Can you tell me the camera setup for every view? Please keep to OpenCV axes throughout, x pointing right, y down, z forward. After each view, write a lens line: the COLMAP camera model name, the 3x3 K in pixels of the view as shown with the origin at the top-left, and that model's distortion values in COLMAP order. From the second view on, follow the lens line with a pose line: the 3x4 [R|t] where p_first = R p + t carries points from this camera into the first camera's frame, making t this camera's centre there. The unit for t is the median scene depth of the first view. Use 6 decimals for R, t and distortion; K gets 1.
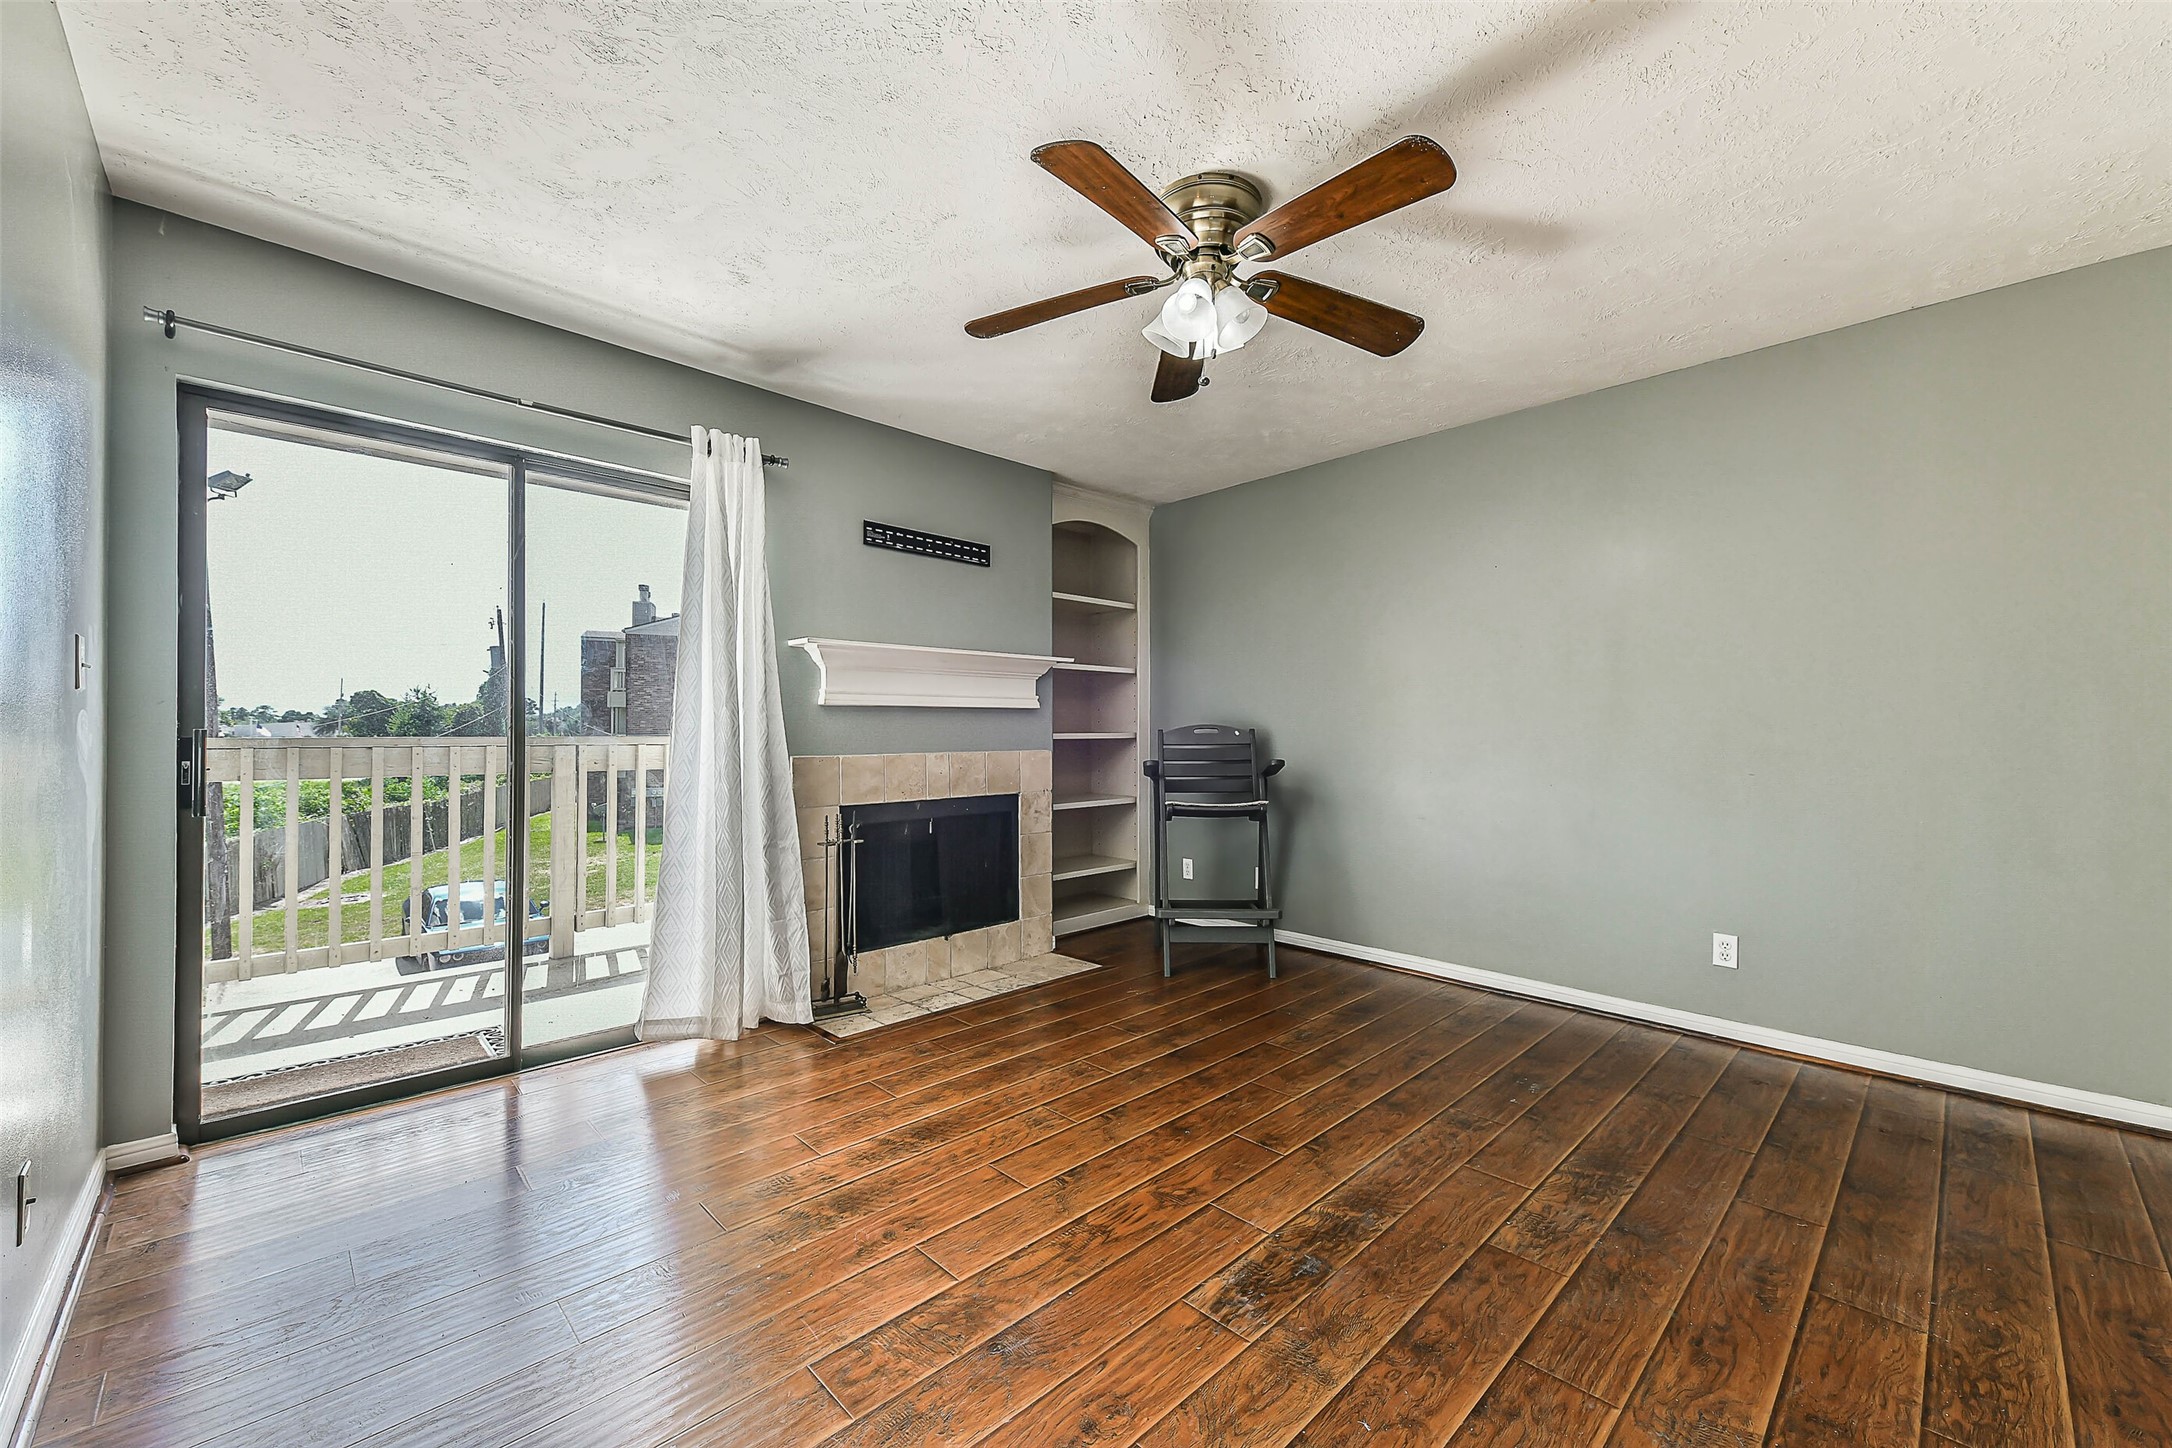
lens RADIAL K [[848.0, 0, 1089.7], [0, 848.0, 730.1], [0, 0, 1]] dist [0.018244, -0.007213]
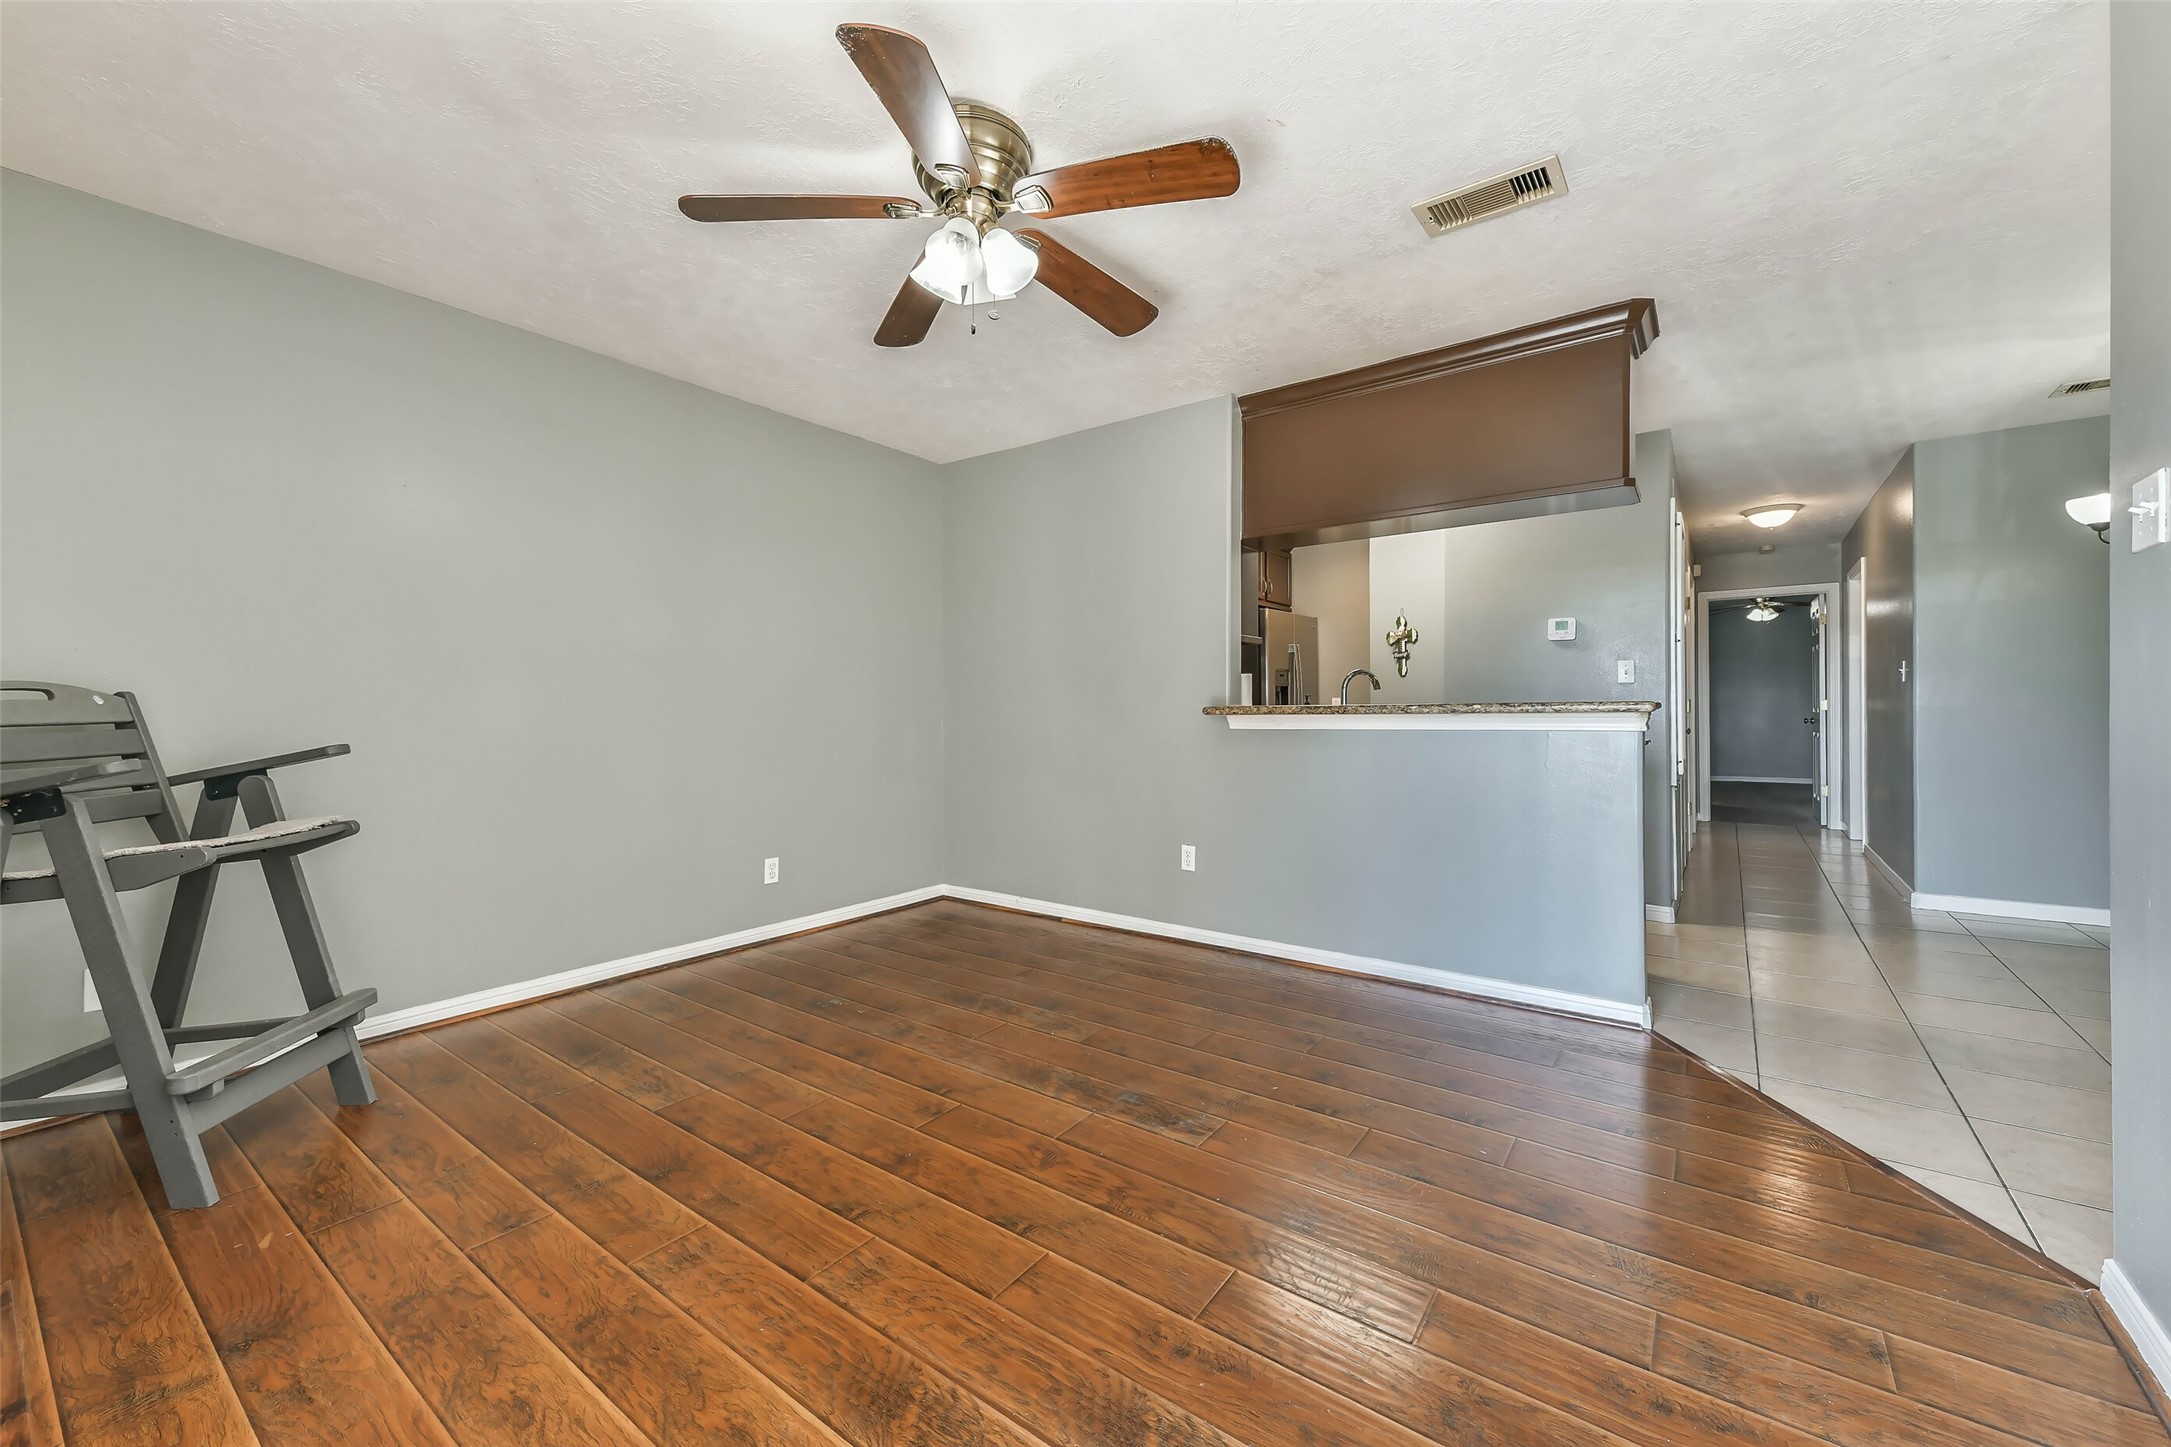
lens RADIAL K [[838.7, 0, 1095.3], [0, 838.7, 704.0], [0, 0, 1]] dist [0.020094, -0.000079]
pose [[-0.163254, -0.000477, 0.986584, -0.594022], [-0.000611, 1.000000, 0.000382, 0.006380], [-0.986584, -0.000540, -0.163254, 0.732871]]
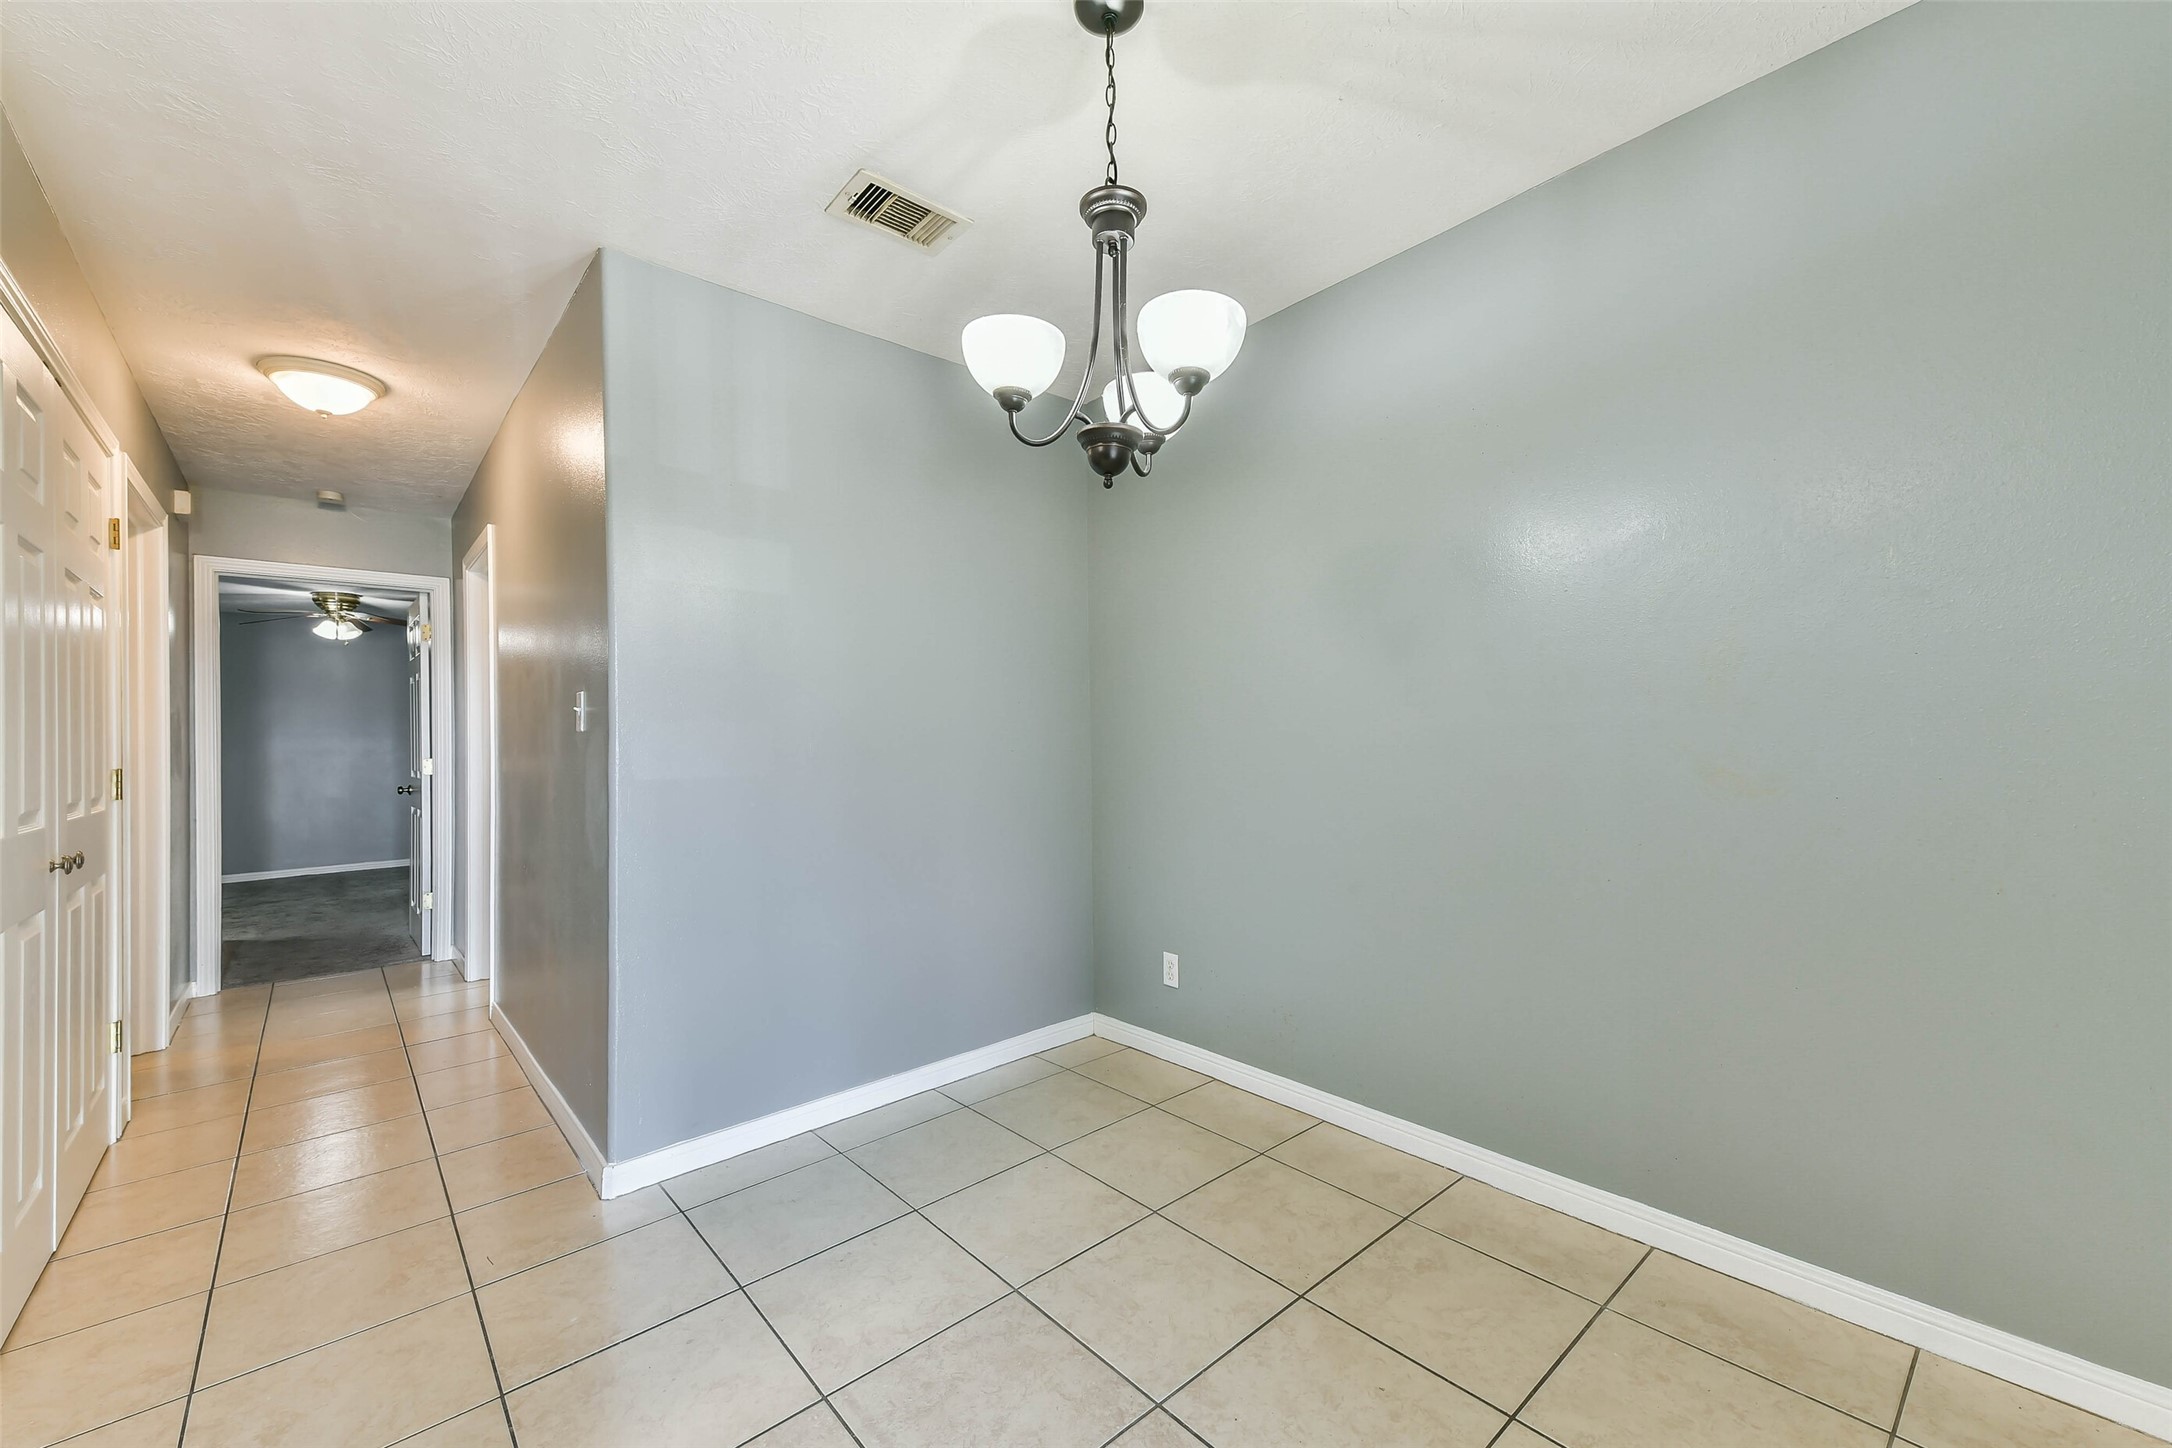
lens RADIAL K [[870.1, 0, 1104.7], [0, 870.1, 729.7], [0, 0, 1]] dist [0.020720, -0.000056]
pose [[-0.999173, 0.013403, 0.038381, 0.190017], [0.012756, 0.999773, -0.017058, -0.015935], [-0.038601, -0.016554, -0.999118, -0.184813]]
